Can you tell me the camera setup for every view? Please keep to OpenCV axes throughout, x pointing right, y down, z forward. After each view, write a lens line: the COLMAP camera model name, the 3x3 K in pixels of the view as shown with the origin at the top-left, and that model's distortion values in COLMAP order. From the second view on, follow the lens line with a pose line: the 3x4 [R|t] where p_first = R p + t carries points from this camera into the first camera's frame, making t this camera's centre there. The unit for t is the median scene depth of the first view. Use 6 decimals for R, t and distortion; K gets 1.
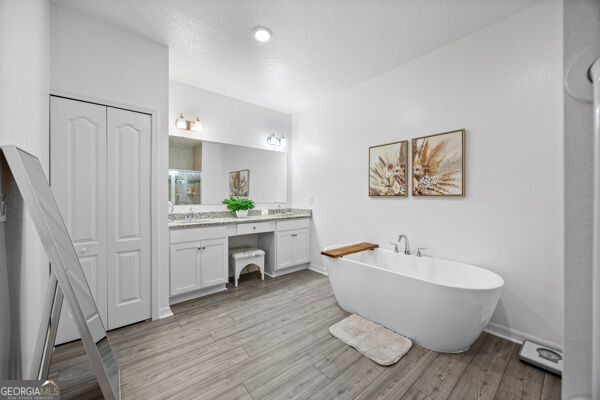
lens RADIAL K [[226.3, 0, 302.3], [0, 226.3, 200.0], [0, 0, 1]] dist [-0.001700, -0.000063]
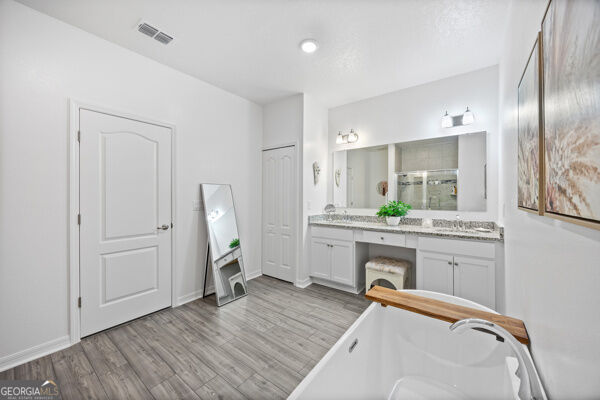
lens RADIAL K [[228.2, 0, 301.2], [0, 228.2, 198.3], [0, 0, 1]] dist [-0.002268, -0.000162]
pose [[0.214964, 0.003883, -0.976614, 0.729395], [-0.013239, 0.999912, 0.001062, -0.032613], [0.976532, 0.012701, 0.214996, 0.655131]]
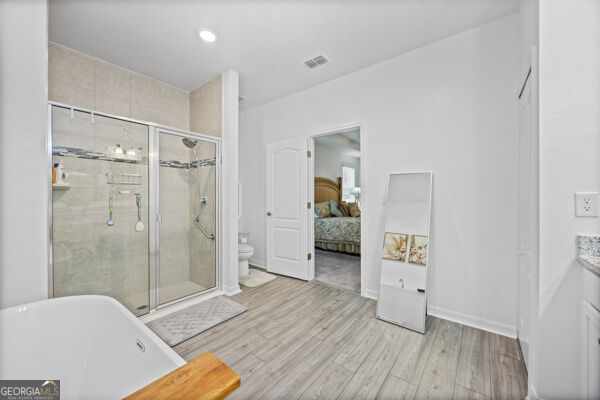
lens RADIAL K [[228.2, 0, 301.2], [0, 228.2, 198.3], [0, 0, 1]] dist [-0.002268, -0.000162]
pose [[-0.981342, -0.006509, -0.192162, 0.063851], [-0.009325, 0.999862, 0.013754, -0.002914], [0.192046, 0.015289, -0.981267, 1.348413]]
